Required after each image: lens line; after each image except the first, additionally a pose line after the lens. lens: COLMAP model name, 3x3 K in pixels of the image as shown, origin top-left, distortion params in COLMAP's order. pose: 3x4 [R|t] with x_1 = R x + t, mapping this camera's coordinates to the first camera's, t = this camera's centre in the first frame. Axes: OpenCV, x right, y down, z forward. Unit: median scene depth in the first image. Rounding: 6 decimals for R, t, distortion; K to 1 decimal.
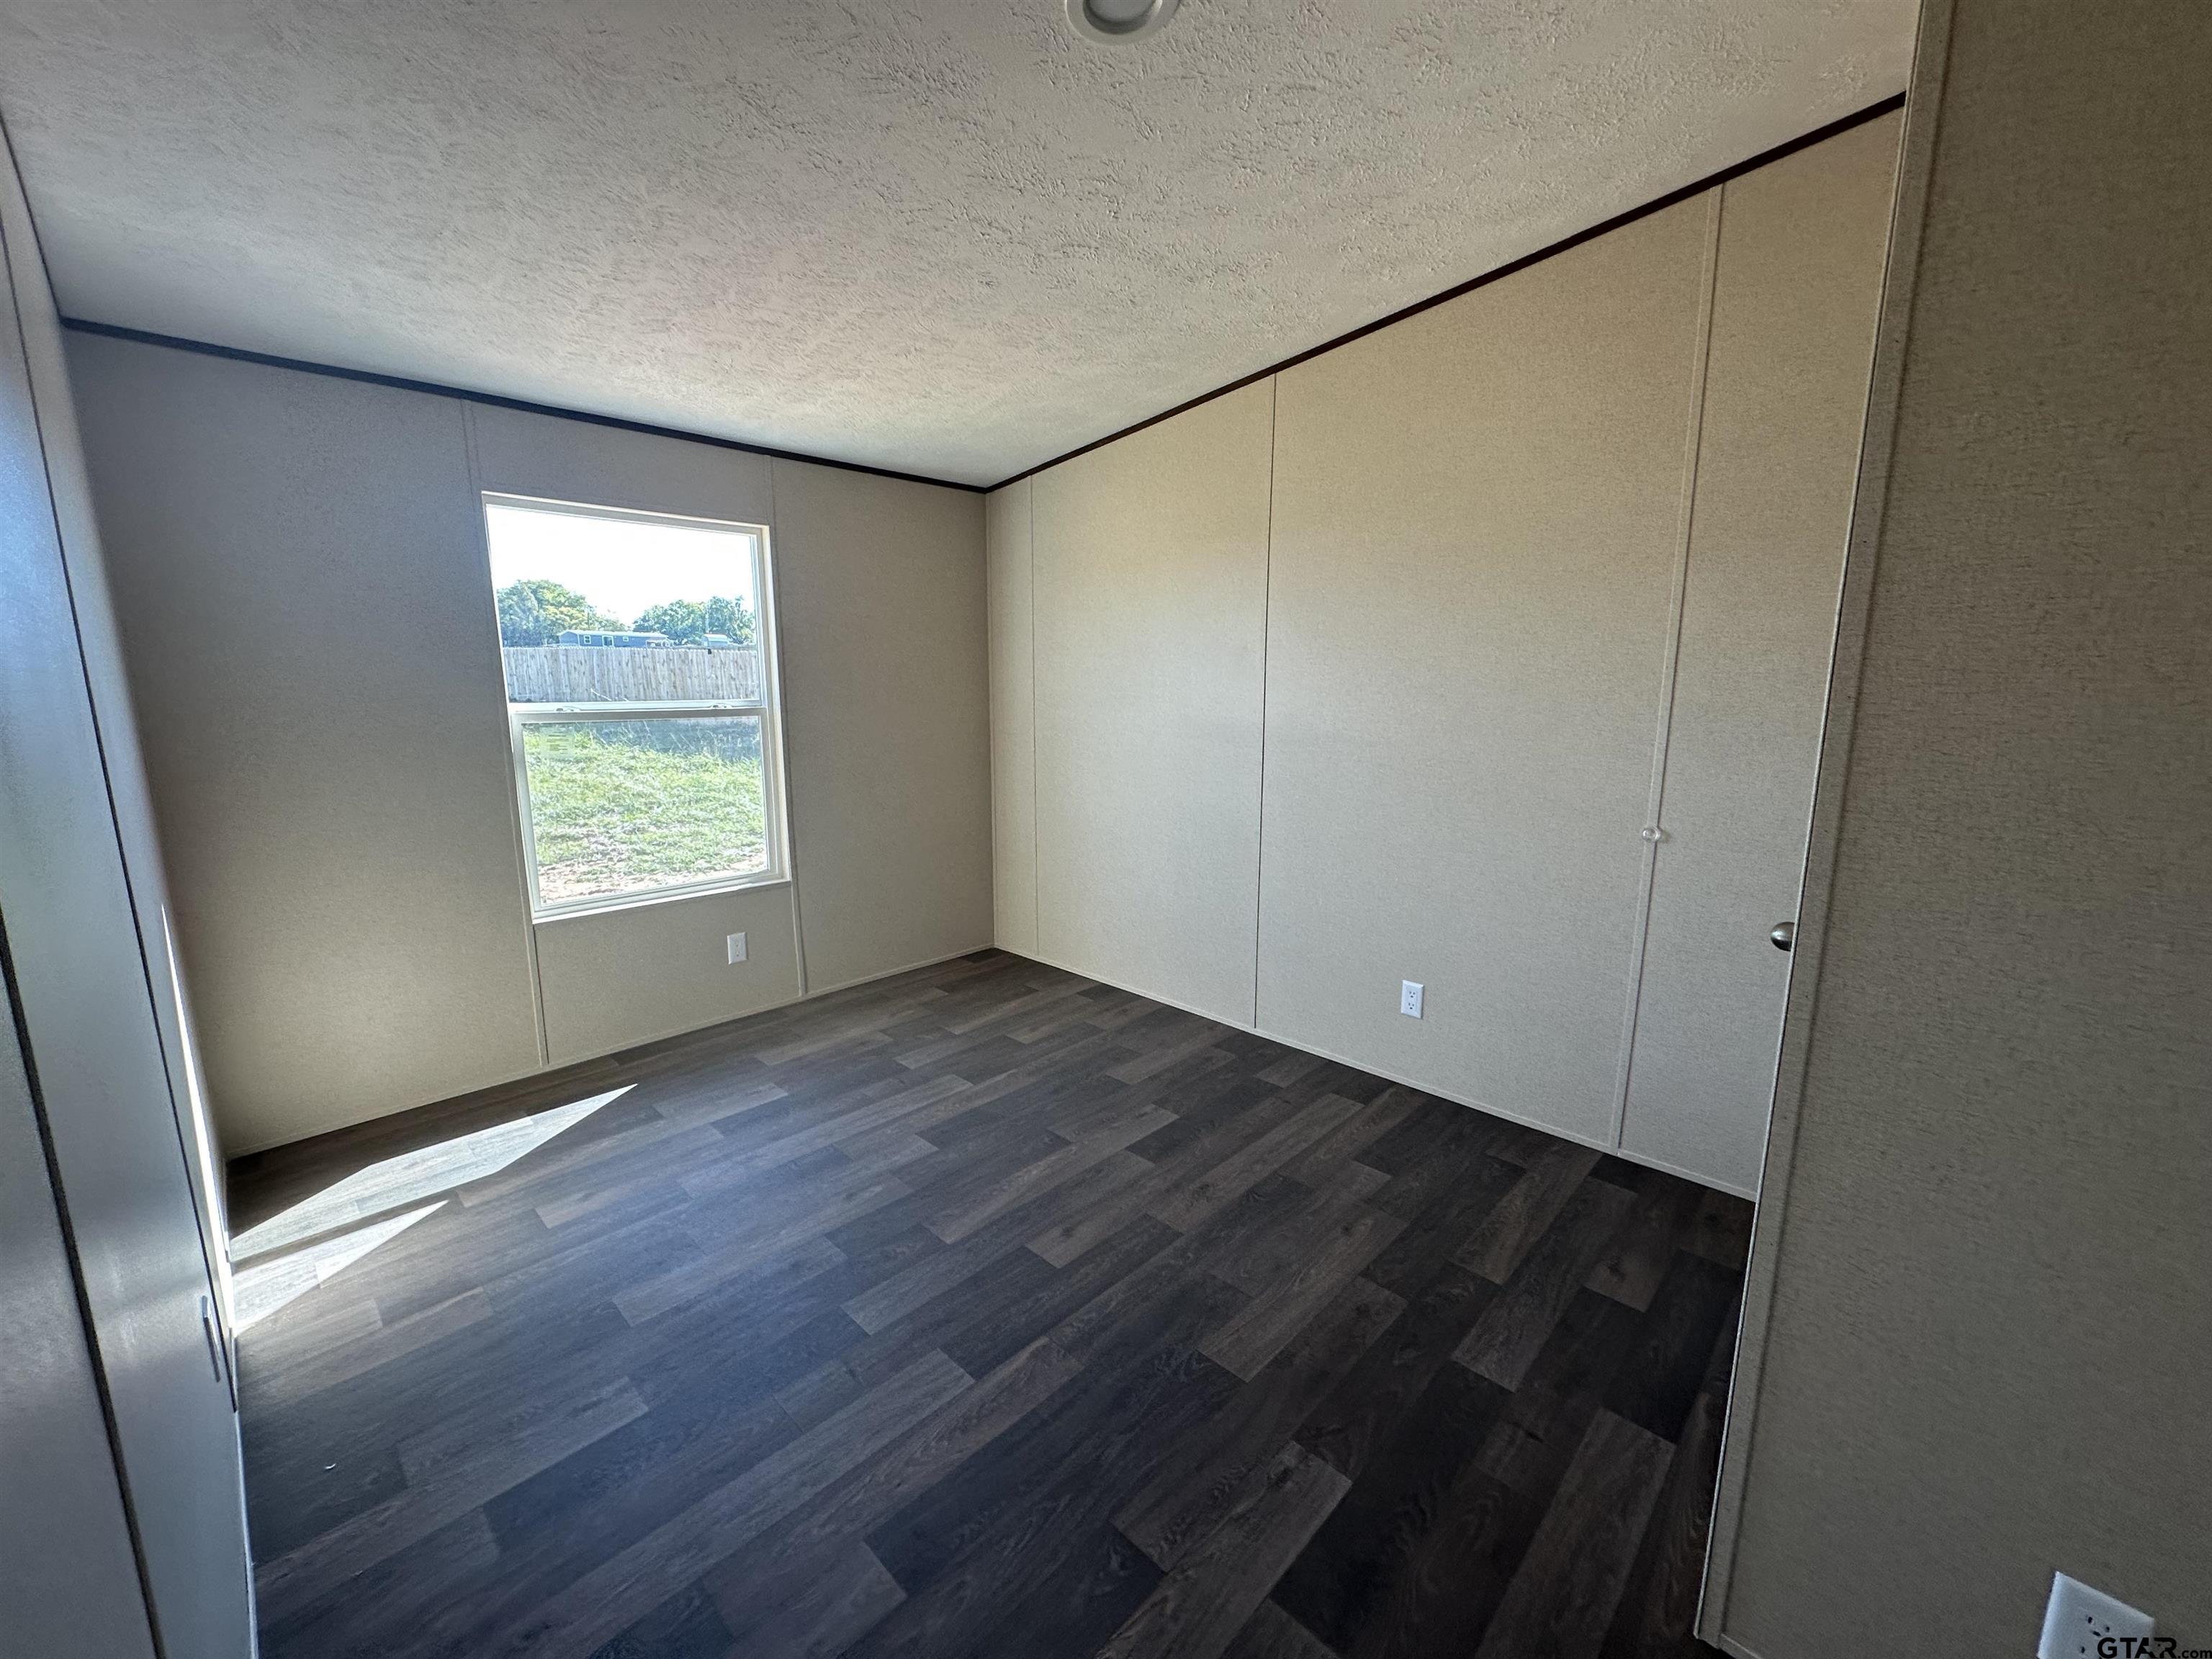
lens RADIAL K [[883.4, 0, 1094.5], [0, 883.4, 791.2], [0, 0, 1]] dist [-0.000442, 0.000056]
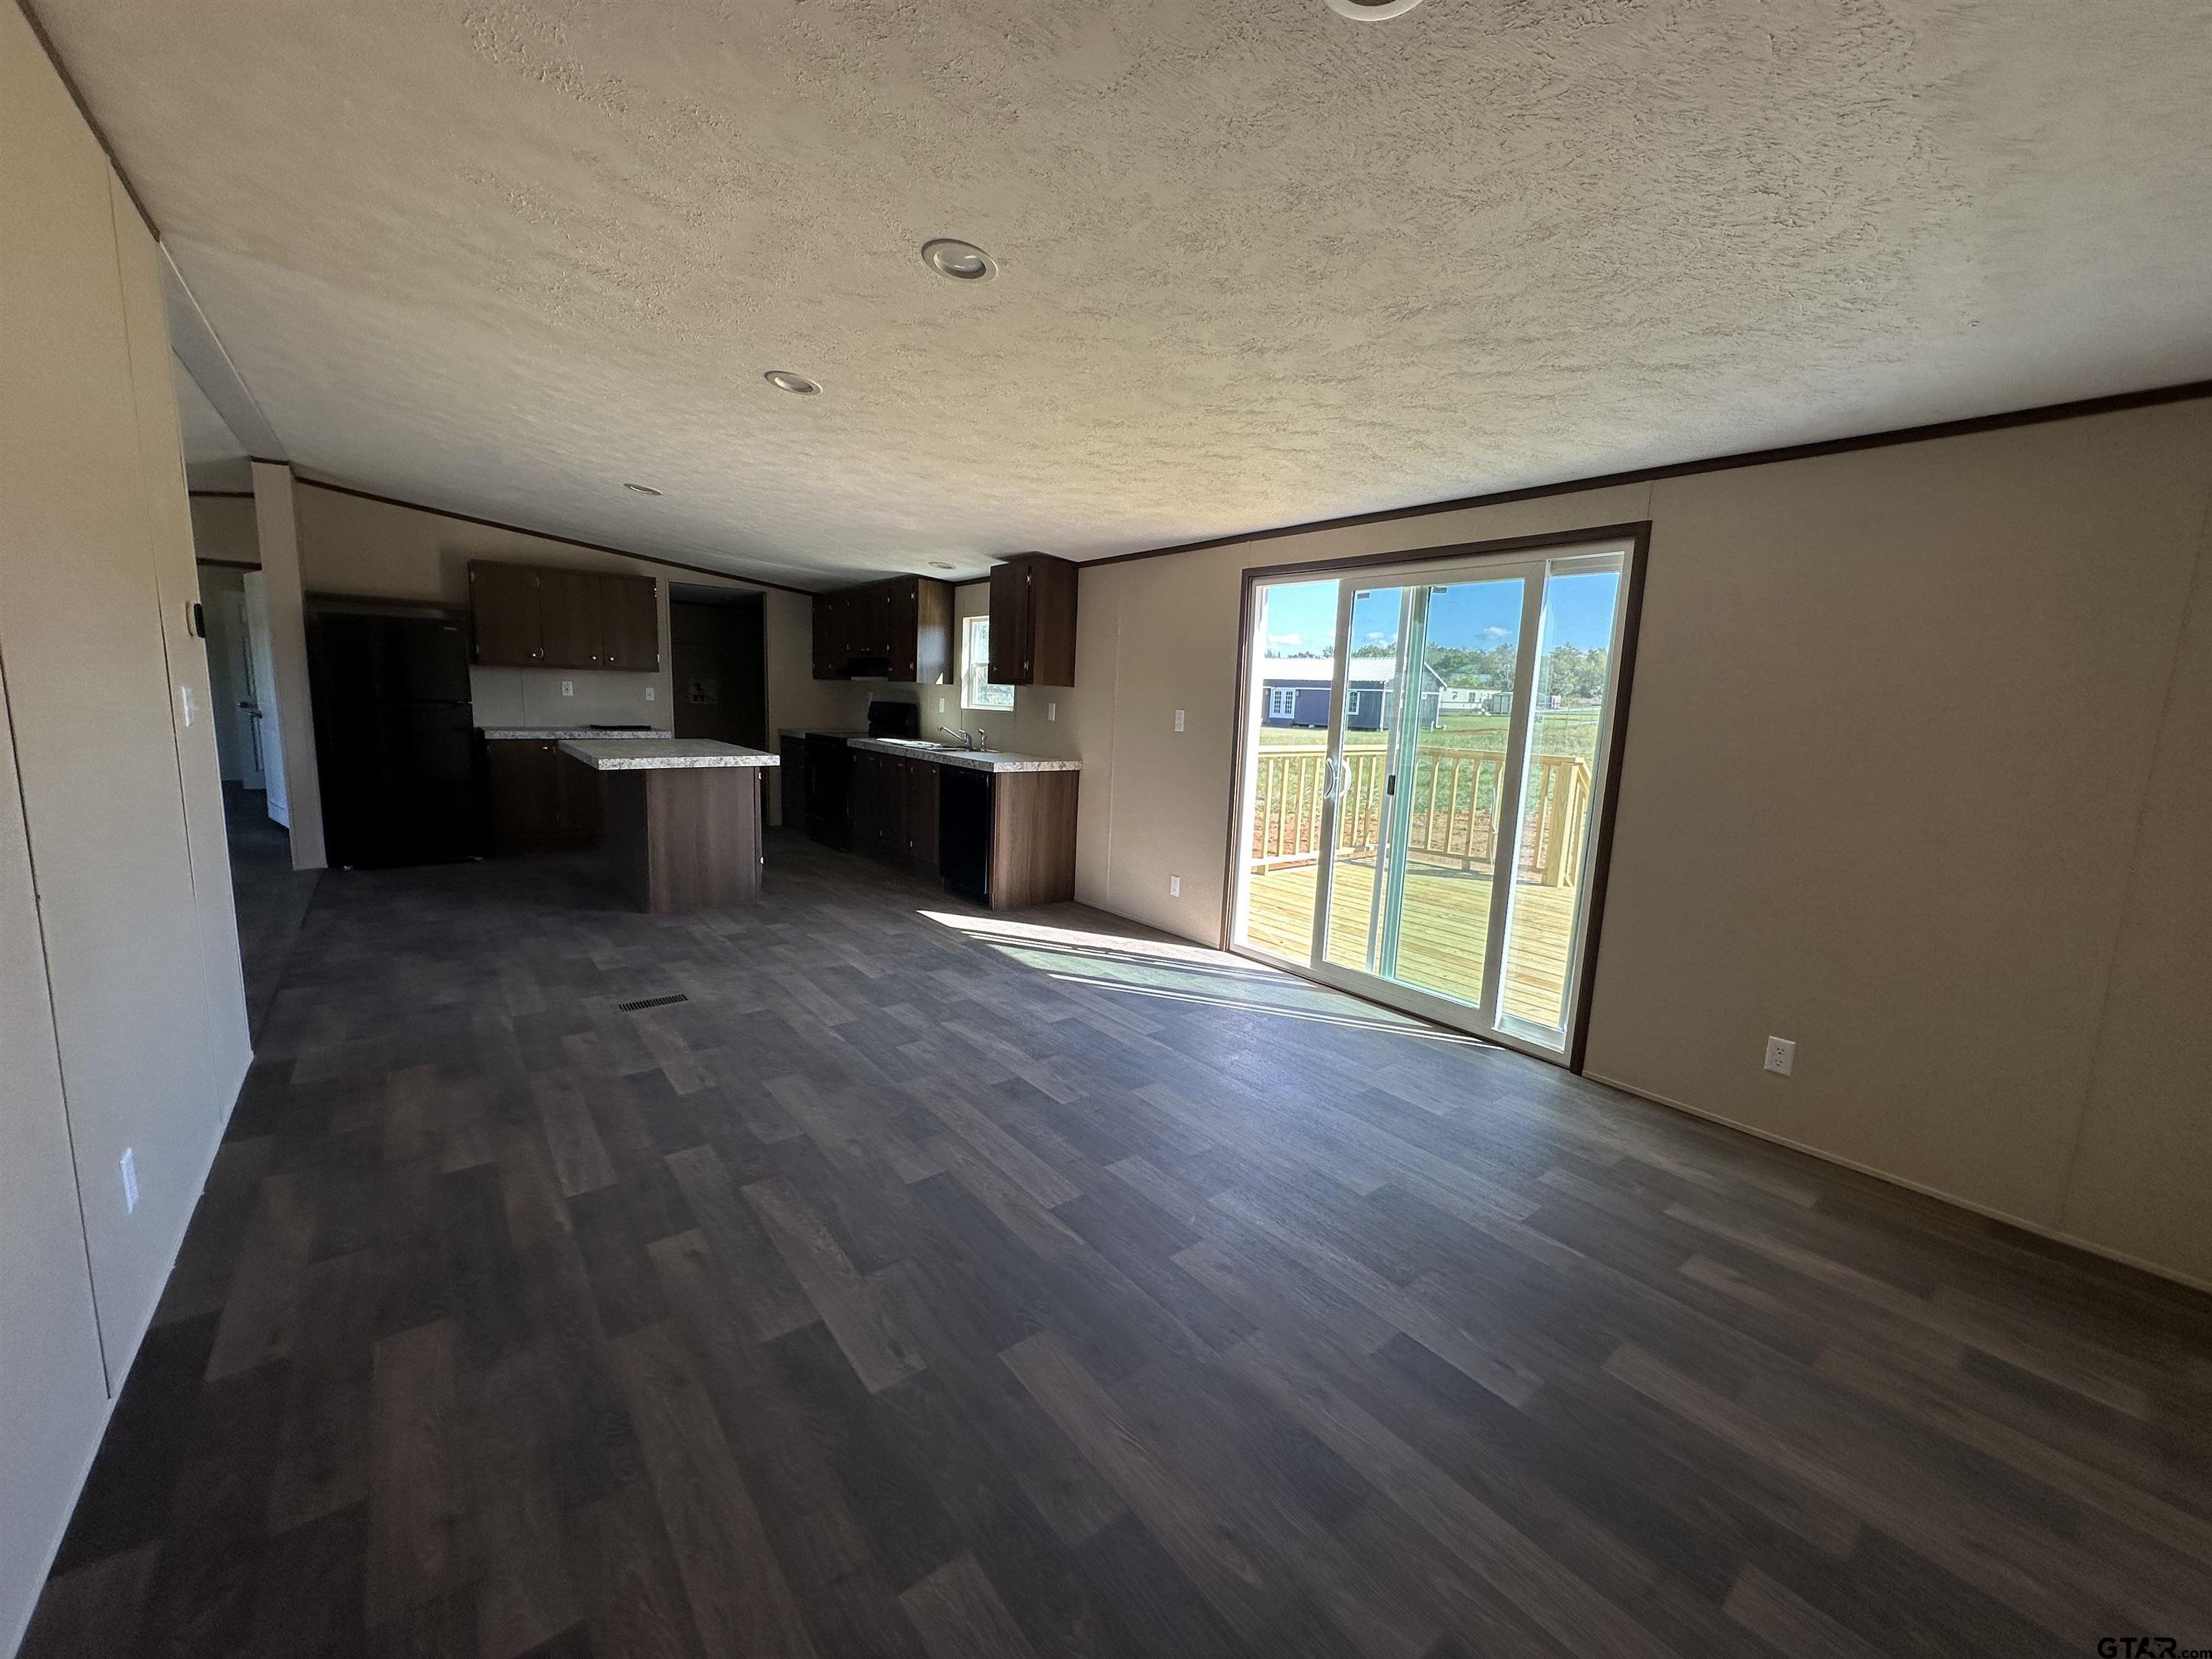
lens RADIAL K [[883.4, 0, 1097.3], [0, 883.4, 834.0], [0, 0, 1]] dist [-0.000442, 0.000056]
pose [[-0.139107, 0.149817, -0.978879, 1.069454], [-0.162296, 0.971675, 0.171779, -0.134439], [0.976888, 0.182764, -0.110852, 1.089883]]
